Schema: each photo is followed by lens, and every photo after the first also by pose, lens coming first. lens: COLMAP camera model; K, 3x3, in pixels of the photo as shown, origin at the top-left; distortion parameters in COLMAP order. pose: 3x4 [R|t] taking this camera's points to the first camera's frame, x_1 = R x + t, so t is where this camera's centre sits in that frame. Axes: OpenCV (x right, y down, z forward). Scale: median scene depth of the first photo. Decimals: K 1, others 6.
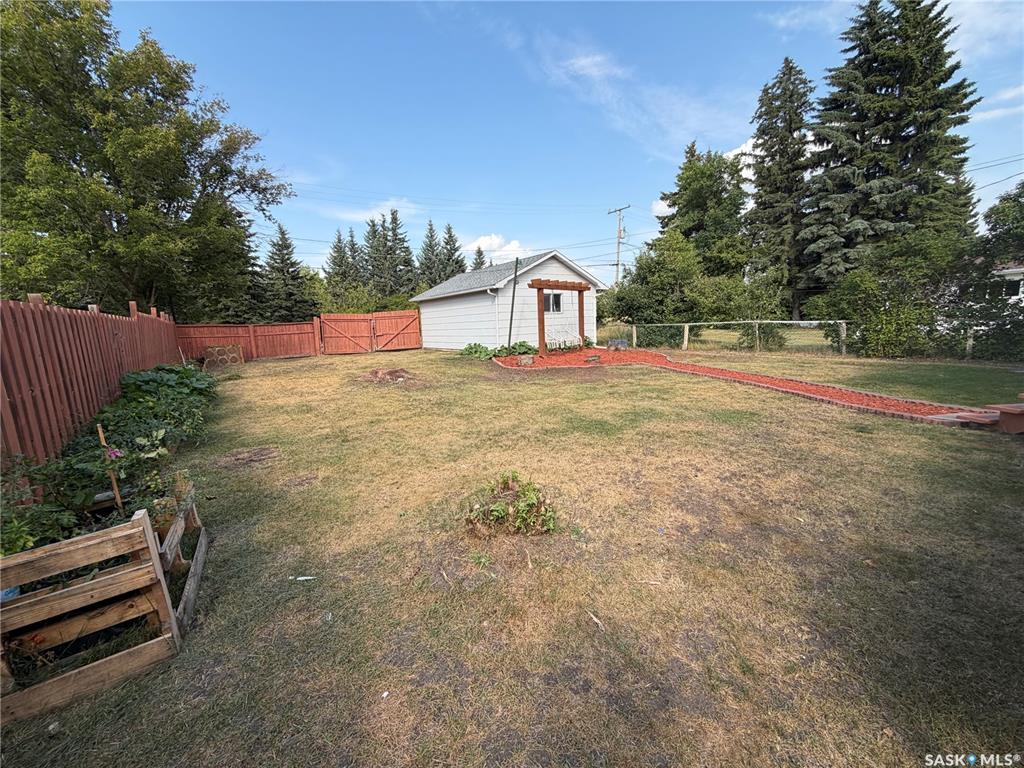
lens RADIAL K [[414.3, 0, 512.0], [0, 414.3, 384.0], [0, 0, 1]] dist [0.001678, -0.000138]
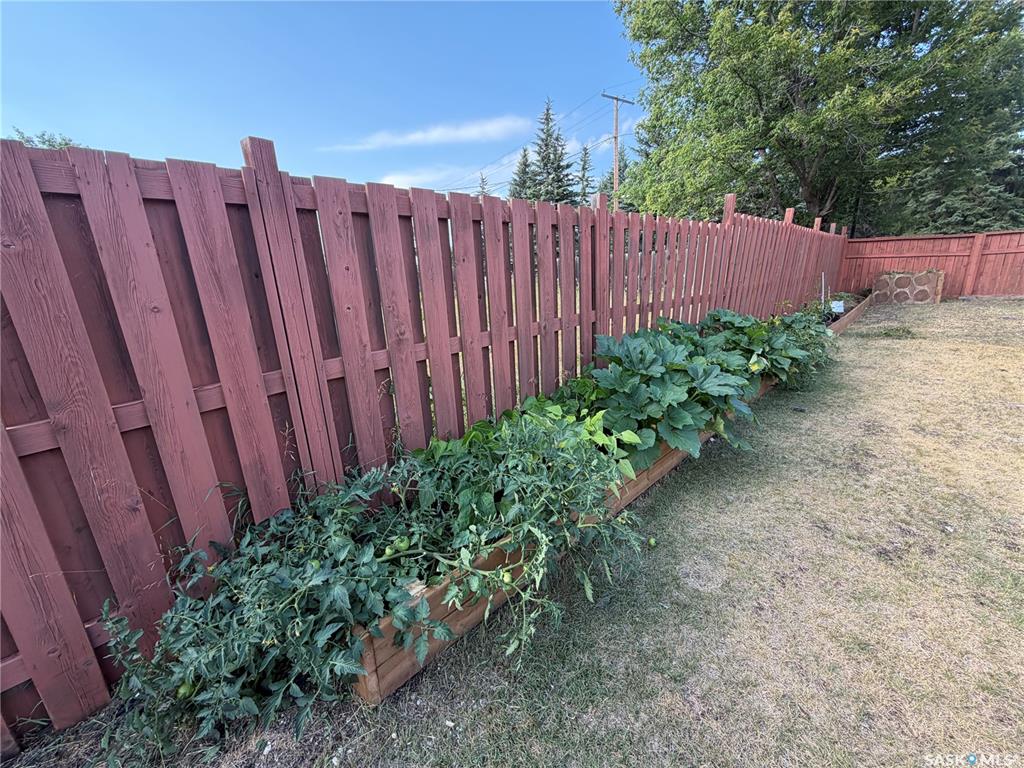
lens RADIAL K [[414.3, 0, 512.0], [0, 414.3, 384.0], [0, 0, 1]] dist [0.001678, -0.000138]
pose [[0.182441, 0.284366, -0.941197, -0.158277], [-0.107169, 0.957311, 0.268461, -0.030928], [0.977359, 0.051889, 0.205128, 0.273912]]
